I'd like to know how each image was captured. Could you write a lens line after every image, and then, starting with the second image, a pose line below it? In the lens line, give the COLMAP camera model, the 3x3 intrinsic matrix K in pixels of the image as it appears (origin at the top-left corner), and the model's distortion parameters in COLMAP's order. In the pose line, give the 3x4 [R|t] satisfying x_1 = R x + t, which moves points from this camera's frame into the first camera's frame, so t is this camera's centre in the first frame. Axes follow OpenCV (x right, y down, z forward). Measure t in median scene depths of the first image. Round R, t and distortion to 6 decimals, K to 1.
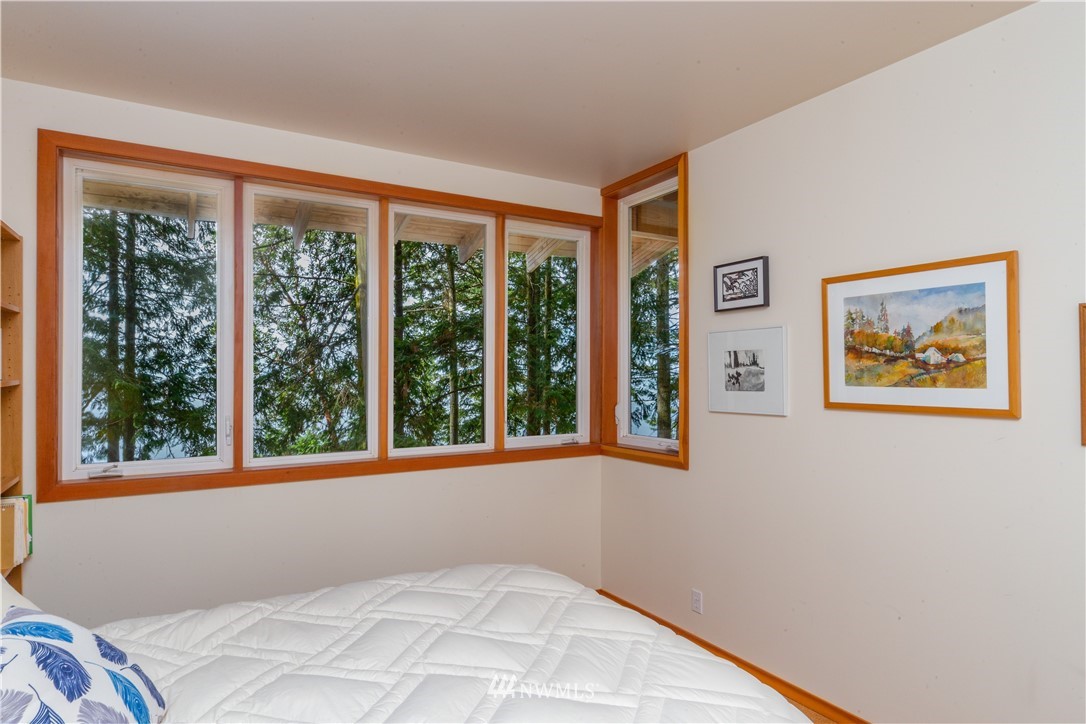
lens RADIAL K [[628.2, 0, 540.2], [0, 628.2, 367.5], [0, 0, 1]] dist [0.006733, -0.003397]
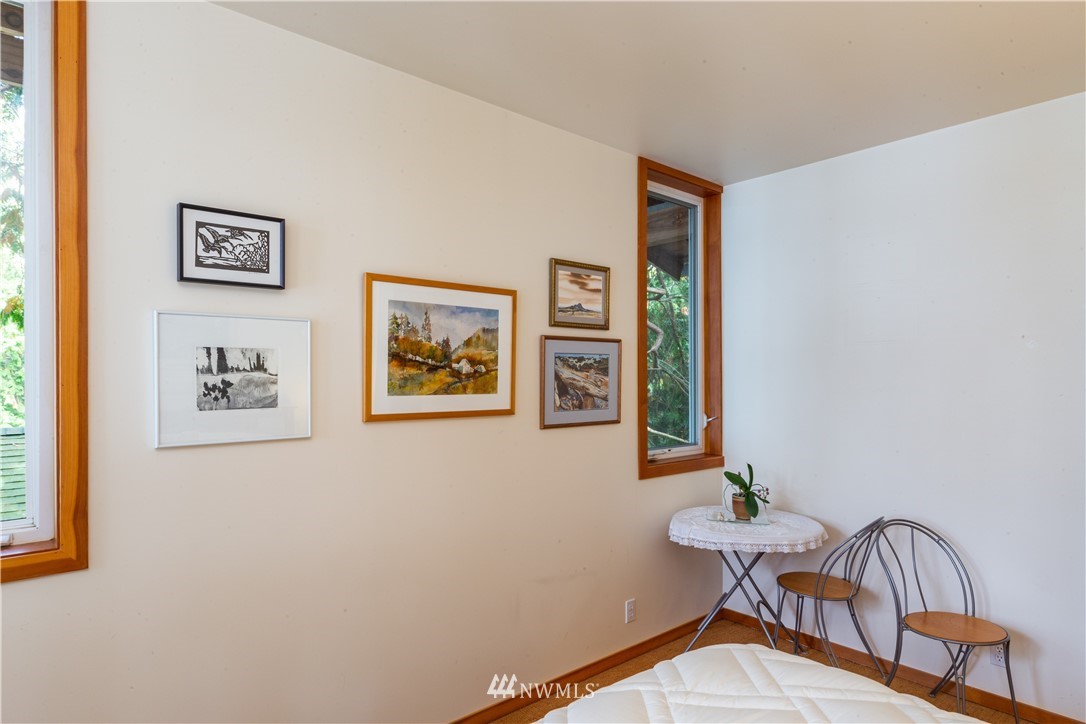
lens RADIAL K [[628.2, 0, 542.8], [0, 628.2, 370.4], [0, 0, 1]] dist [0.006733, -0.003397]
pose [[-0.186074, 0.008520, 0.982499, -0.482118], [-0.013500, 0.999846, -0.011227, -0.000515], [-0.982443, -0.015353, -0.185930, 0.999770]]
